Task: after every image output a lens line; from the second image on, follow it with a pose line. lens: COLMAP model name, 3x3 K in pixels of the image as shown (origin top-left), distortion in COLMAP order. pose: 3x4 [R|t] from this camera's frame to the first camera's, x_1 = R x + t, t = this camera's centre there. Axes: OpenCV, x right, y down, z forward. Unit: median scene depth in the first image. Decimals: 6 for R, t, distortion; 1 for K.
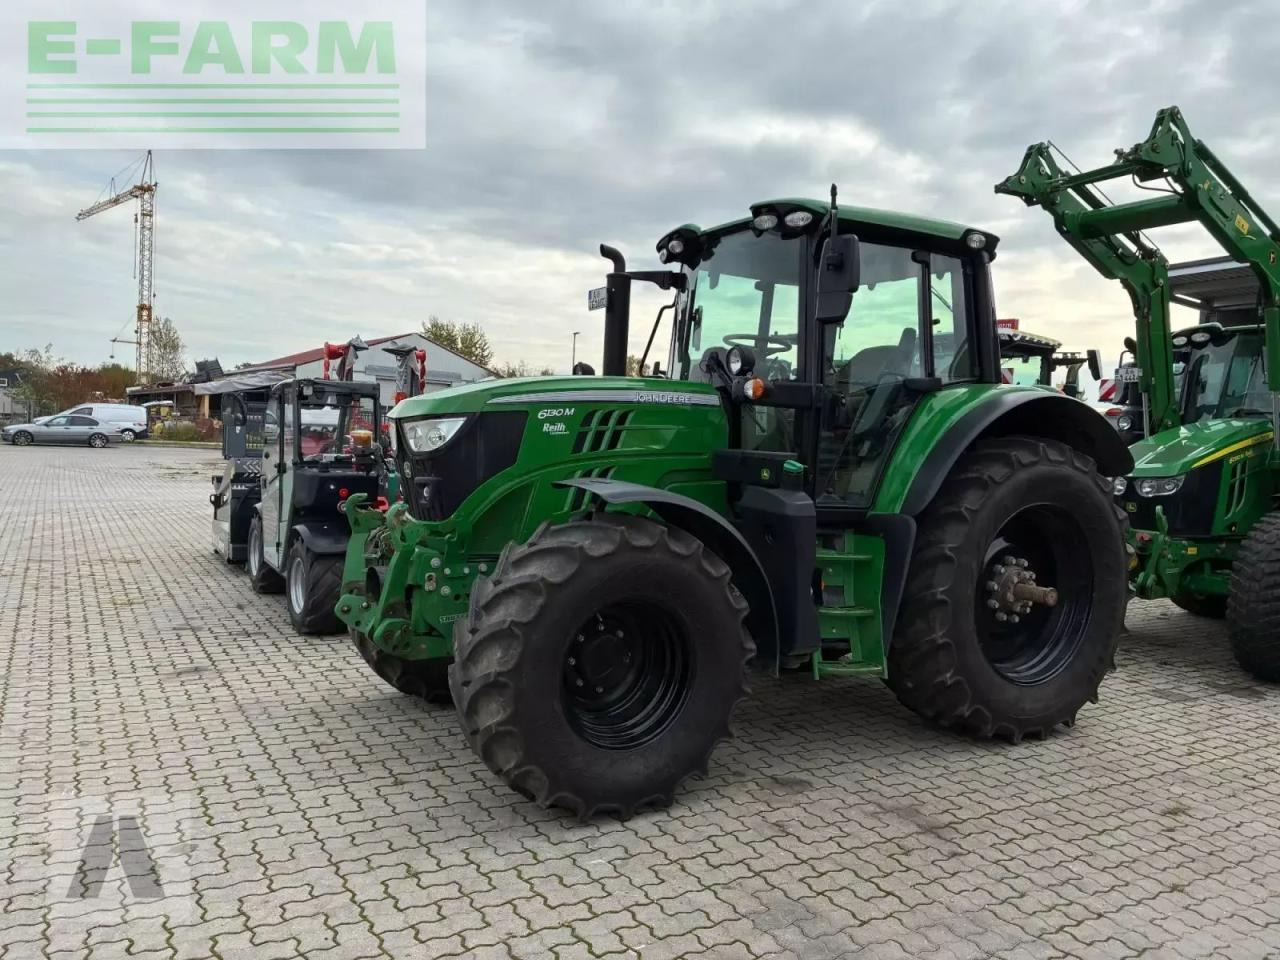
lens RADIAL K [[941.7, 0, 641.9], [0, 941.7, 472.7], [0, 0, 1]] dist [0.024306, -0.025698]
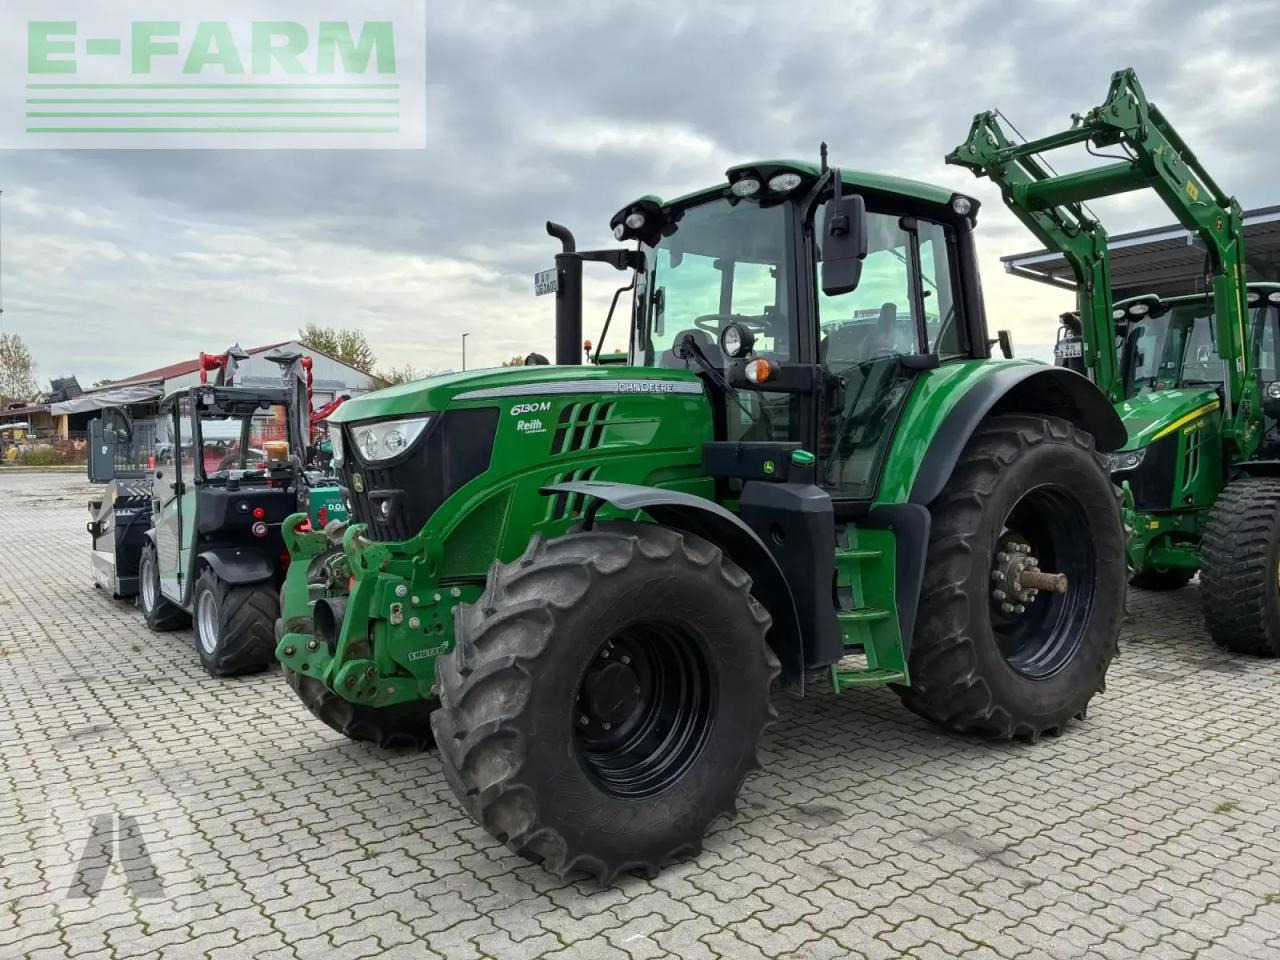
lens RADIAL K [[941.7, 0, 634.0], [0, 941.7, 470.3], [0, 0, 1]] dist [0.024306, -0.025698]
pose [[0.992829, -0.049448, 0.108840, -0.083398], [0.049724, 0.998763, 0.000184, -0.001746], [-0.108714, 0.005229, 0.994059, 0.114619]]
